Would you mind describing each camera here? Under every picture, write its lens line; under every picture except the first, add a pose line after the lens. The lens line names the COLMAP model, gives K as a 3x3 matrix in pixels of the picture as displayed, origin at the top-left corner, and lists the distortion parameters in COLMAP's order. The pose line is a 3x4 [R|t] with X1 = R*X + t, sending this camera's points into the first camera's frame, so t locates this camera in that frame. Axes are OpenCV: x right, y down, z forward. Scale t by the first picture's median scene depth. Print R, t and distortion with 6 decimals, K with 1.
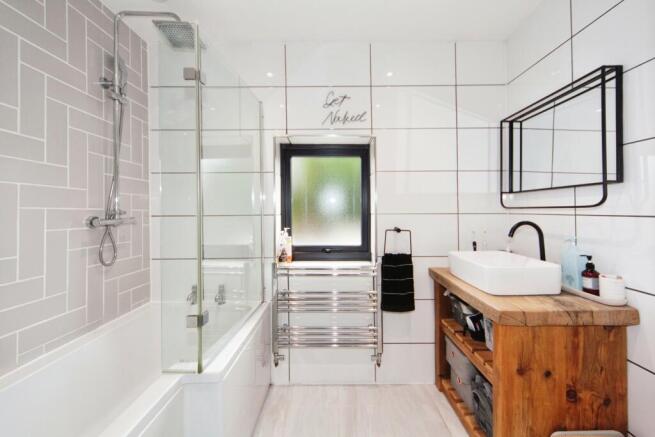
lens RADIAL K [[268.3, 0, 328.5], [0, 268.3, 209.2], [0, 0, 1]] dist [0.000909, -0.000379]
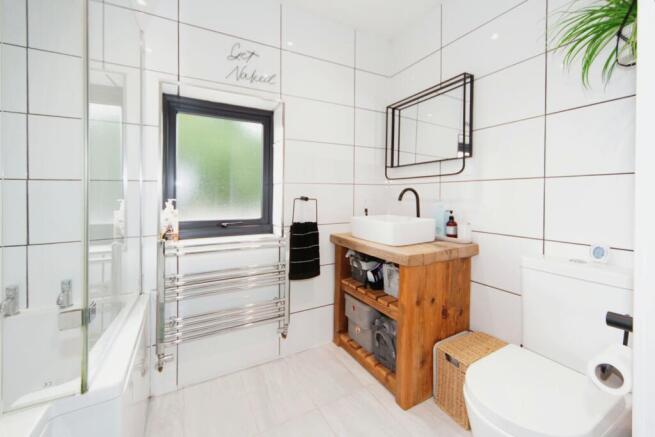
lens RADIAL K [[271.1, 0, 328.5], [0, 271.1, 197.8], [0, 0, 1]] dist [-0.000700, -0.000314]
pose [[0.872208, 0.000164, 0.489134, -0.175839], [-0.005564, 0.999939, 0.009586, 0.067403], [-0.489103, -0.011083, 0.872156, 0.067075]]
